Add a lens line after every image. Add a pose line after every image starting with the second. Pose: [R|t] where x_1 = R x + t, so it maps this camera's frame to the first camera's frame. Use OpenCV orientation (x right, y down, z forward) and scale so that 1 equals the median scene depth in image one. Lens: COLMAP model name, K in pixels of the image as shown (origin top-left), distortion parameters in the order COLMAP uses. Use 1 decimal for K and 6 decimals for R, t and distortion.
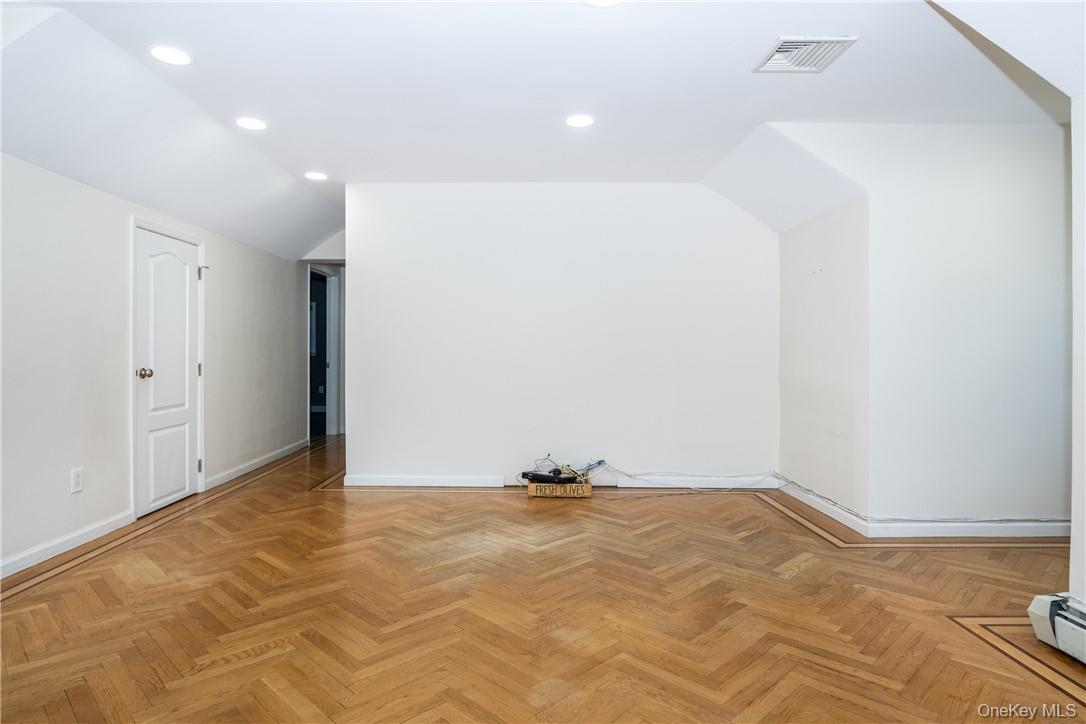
lens RADIAL K [[595.9, 0, 537.4], [0, 595.9, 343.1], [0, 0, 1]] dist [0.001007, -0.003843]
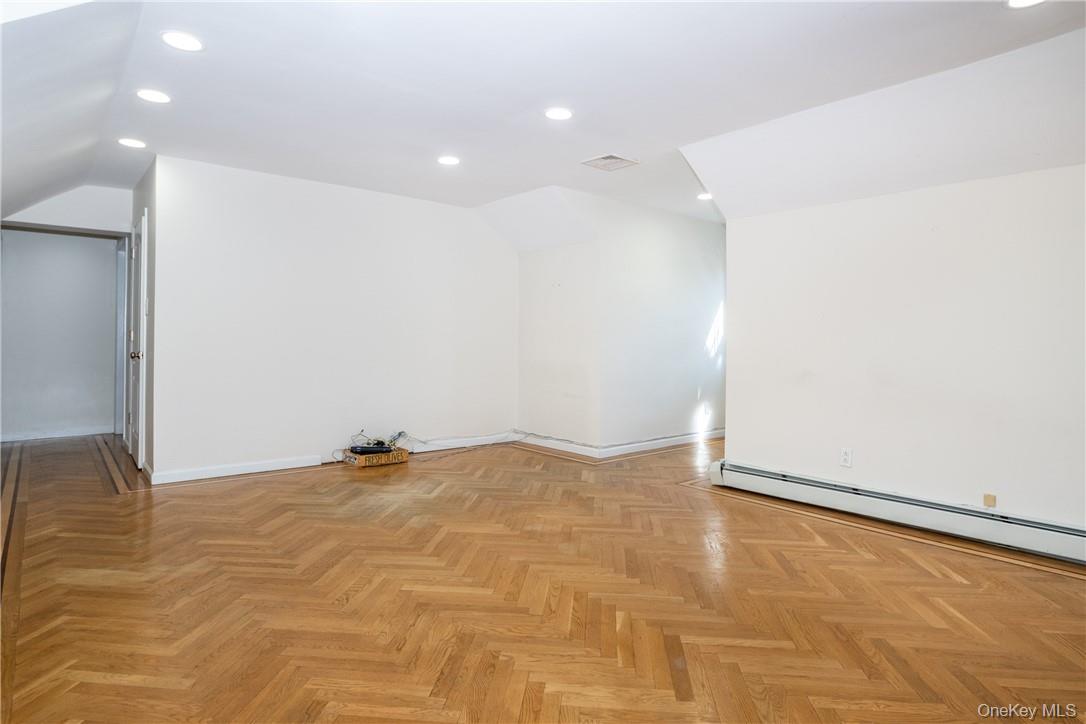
lens RADIAL K [[595.9, 0, 537.4], [0, 595.9, 343.1], [0, 0, 1]] dist [0.001007, -0.003843]
pose [[0.761098, 0.005604, 0.648613, -0.654722], [-0.019023, 0.999725, 0.013684, -0.003191], [-0.648358, -0.022753, 0.760995, -0.110818]]
